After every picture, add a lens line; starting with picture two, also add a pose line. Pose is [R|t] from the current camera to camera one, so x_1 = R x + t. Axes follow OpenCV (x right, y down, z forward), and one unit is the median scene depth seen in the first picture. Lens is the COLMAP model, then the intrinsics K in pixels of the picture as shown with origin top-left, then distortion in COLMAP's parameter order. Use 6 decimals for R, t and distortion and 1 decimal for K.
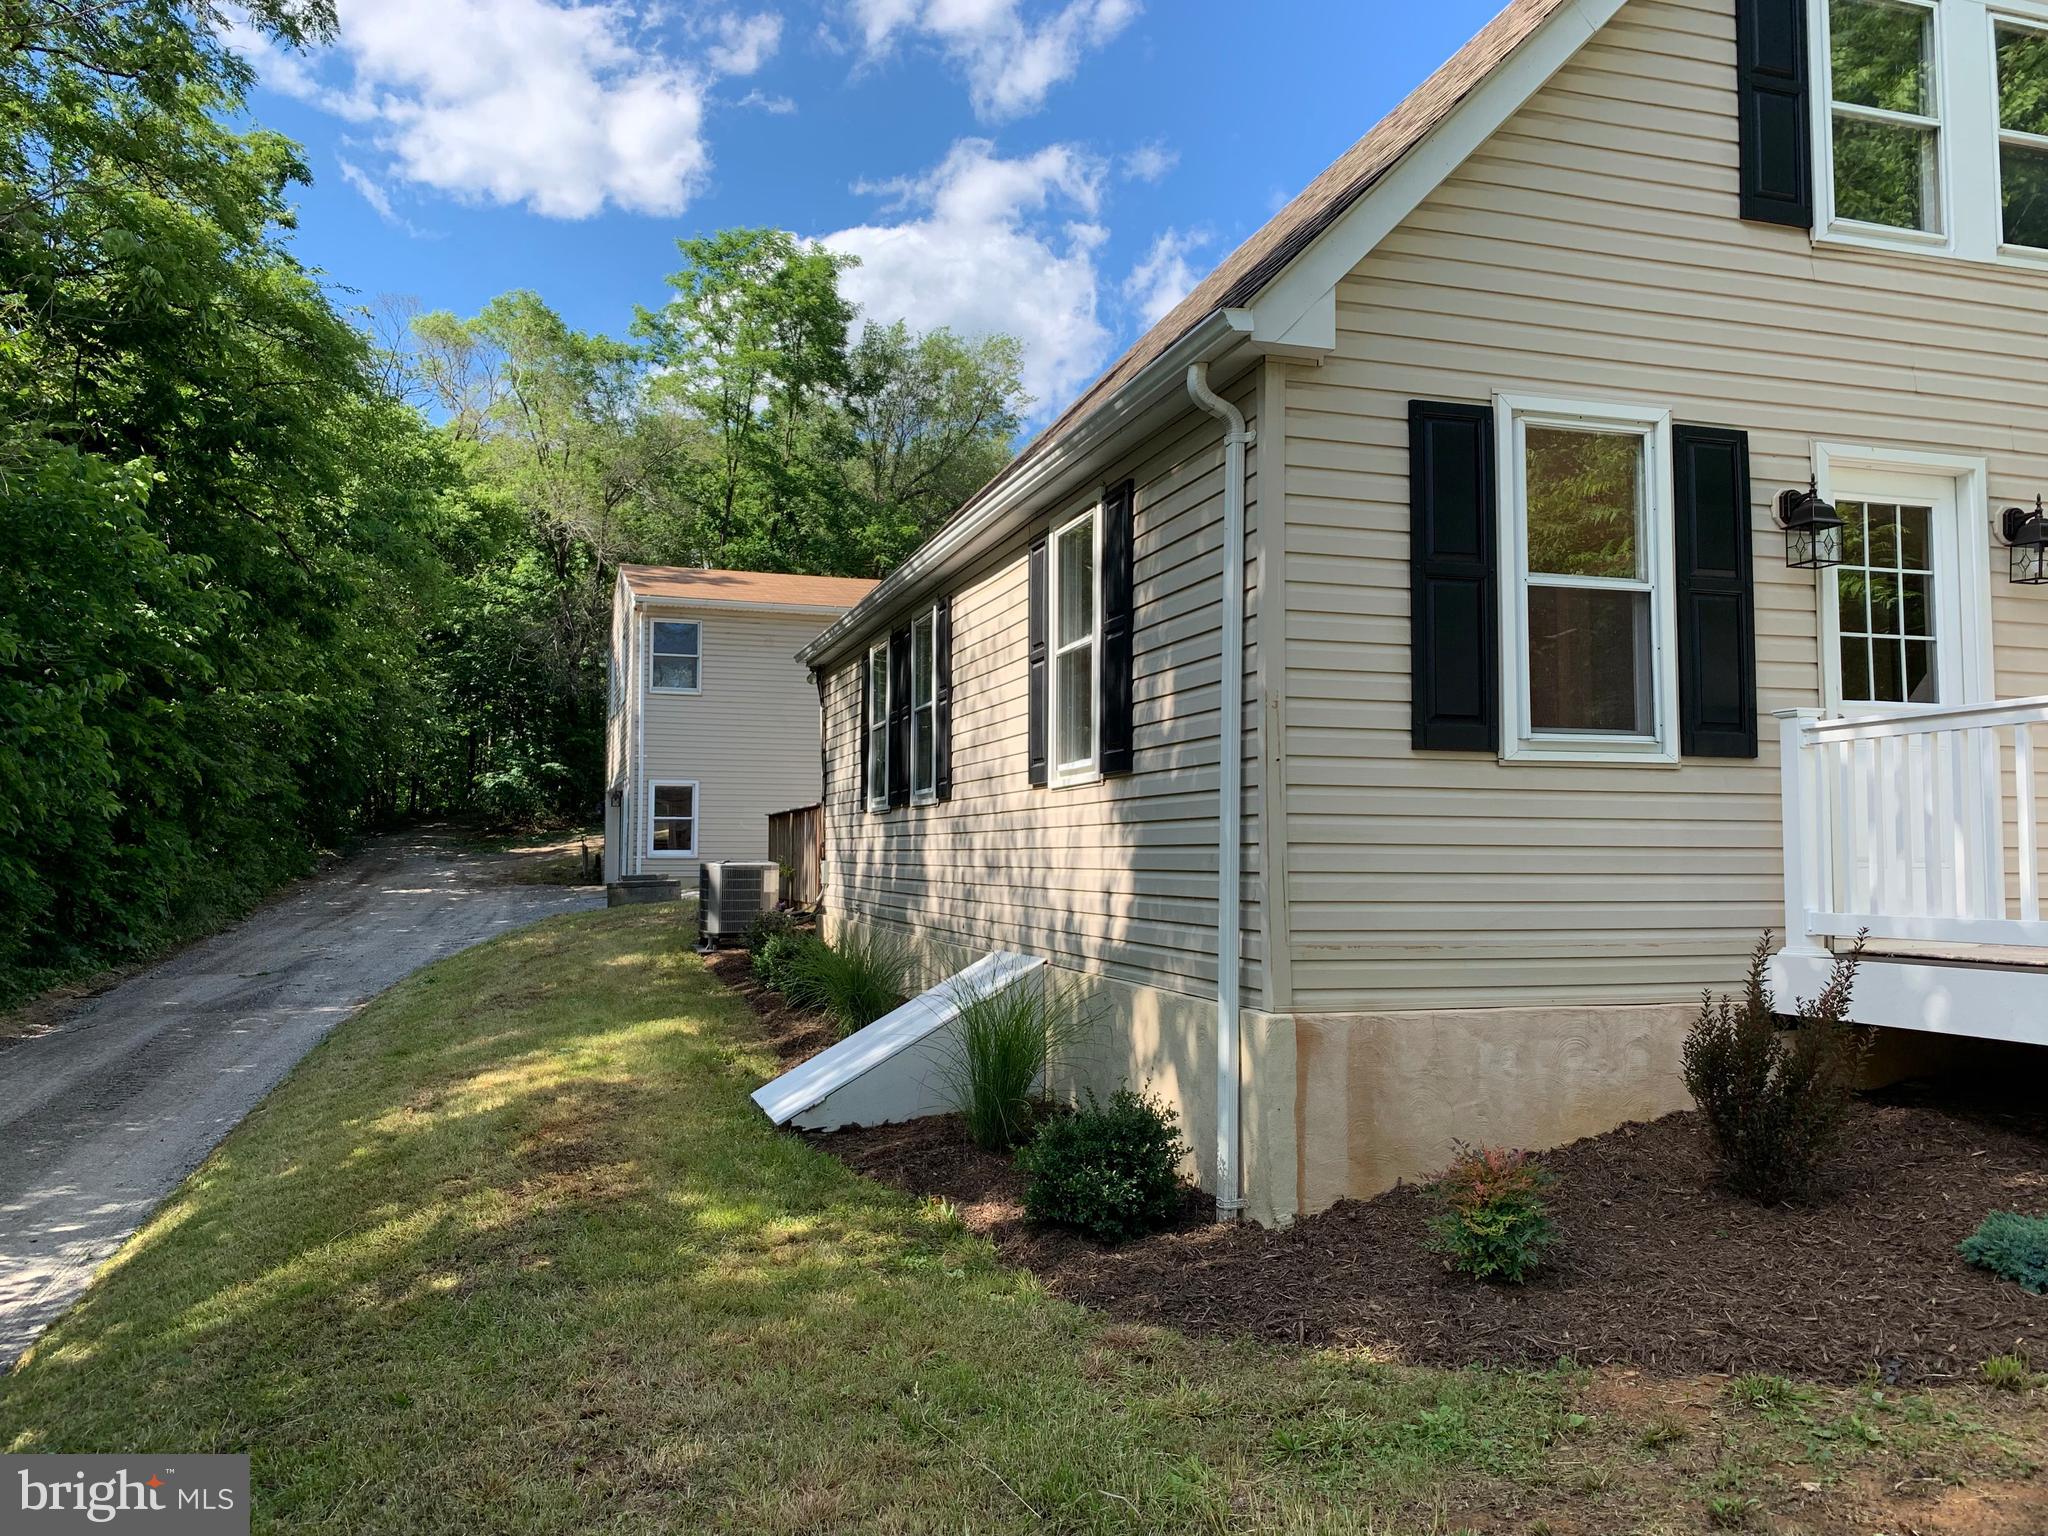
lens RADIAL K [[1578.8, 0, 1021.6], [0, 1578.8, 757.7], [0, 0, 1]] dist [0.040095, -0.029835]
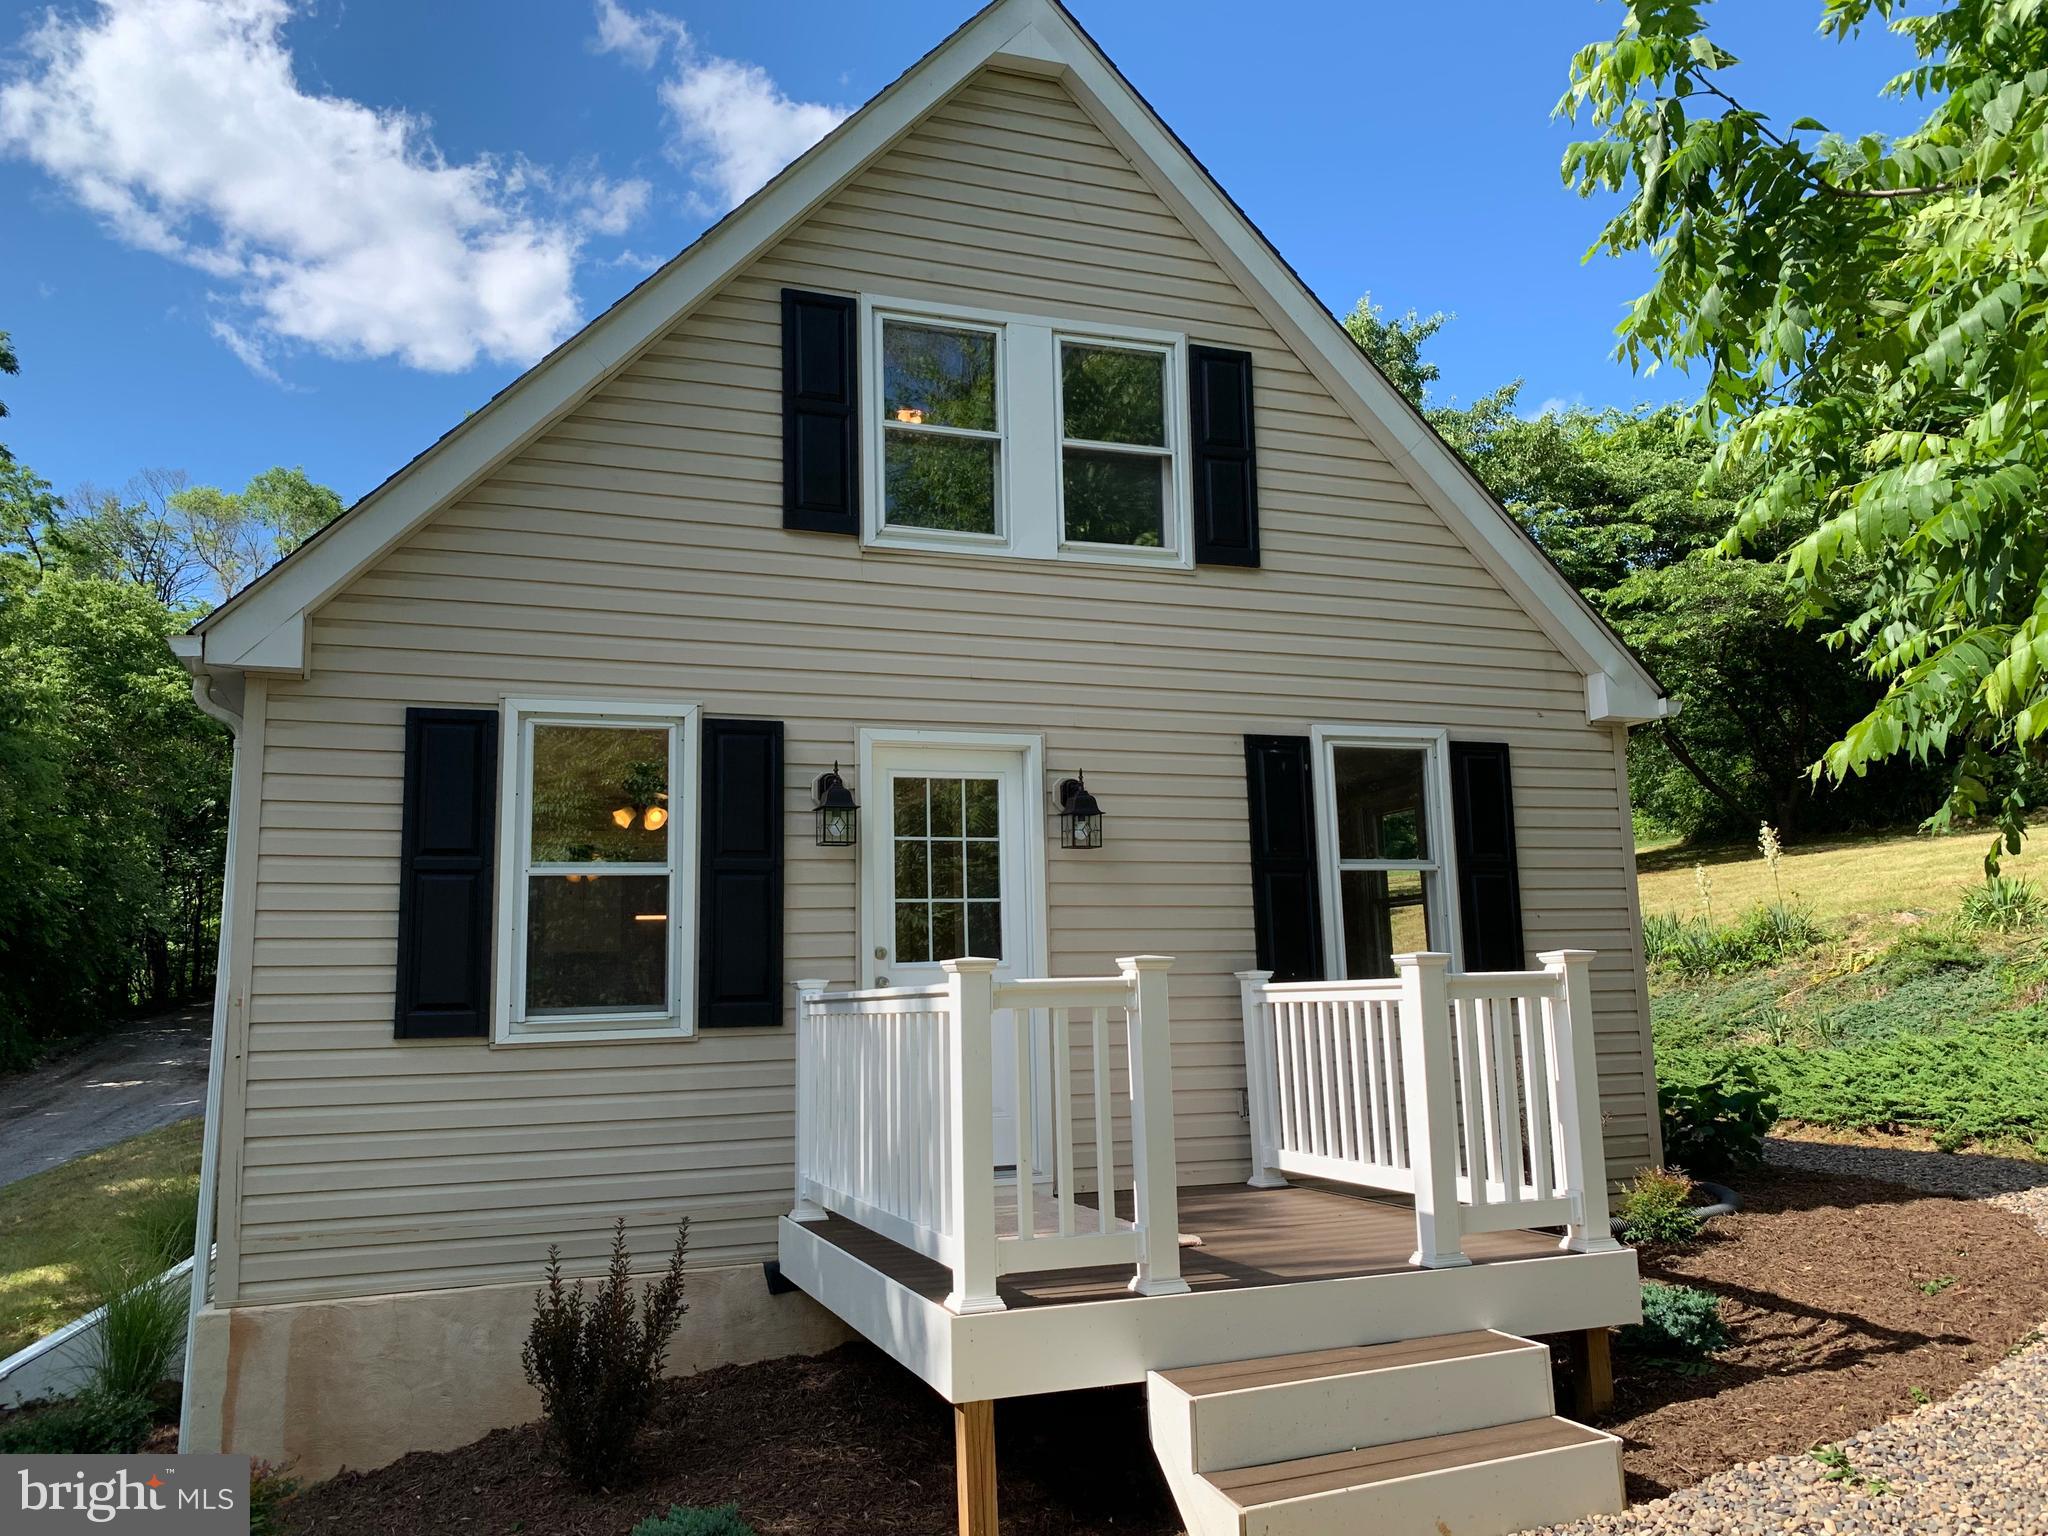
lens RADIAL K [[1578.8, 0, 1033.3], [0, 1578.8, 768.9], [0, 0, 1]] dist [0.040095, -0.029835]
pose [[0.997469, -0.018536, 0.068647, 0.540745], [0.023898, 0.996657, -0.078130, -0.082064], [-0.066969, 0.079572, 0.994577, -0.085068]]
